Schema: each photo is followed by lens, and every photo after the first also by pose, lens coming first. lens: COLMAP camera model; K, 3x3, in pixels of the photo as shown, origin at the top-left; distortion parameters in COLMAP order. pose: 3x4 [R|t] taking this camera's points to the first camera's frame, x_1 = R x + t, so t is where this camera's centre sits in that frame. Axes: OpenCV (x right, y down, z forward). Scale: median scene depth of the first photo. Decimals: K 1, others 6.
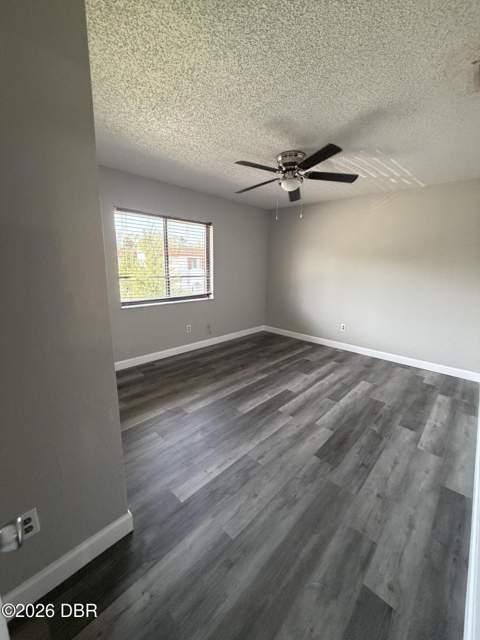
lens RADIAL K [[256.0, 0, 239.9], [0, 256.0, 321.3], [0, 0, 1]] dist [0.002067, -0.000372]
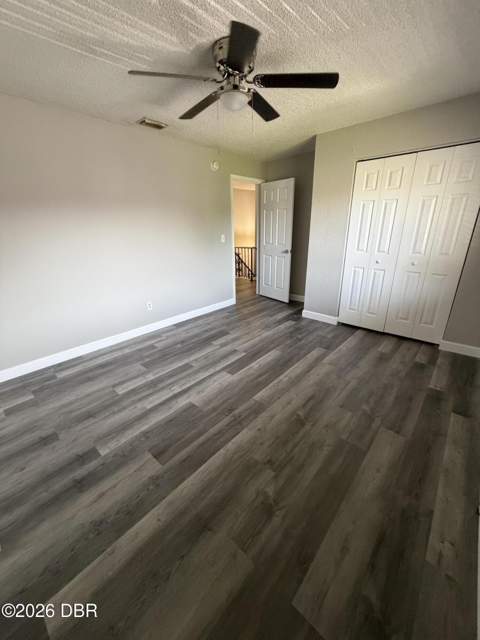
lens RADIAL K [[256.0, 0, 237.4], [0, 256.0, 317.8], [0, 0, 1]] dist [0.002067, -0.000372]
pose [[-0.999753, 0.005874, -0.021457, 0.184818], [-0.006613, 0.842458, 0.538722, -0.365958], [0.021241, 0.538730, -0.842210, 1.647745]]
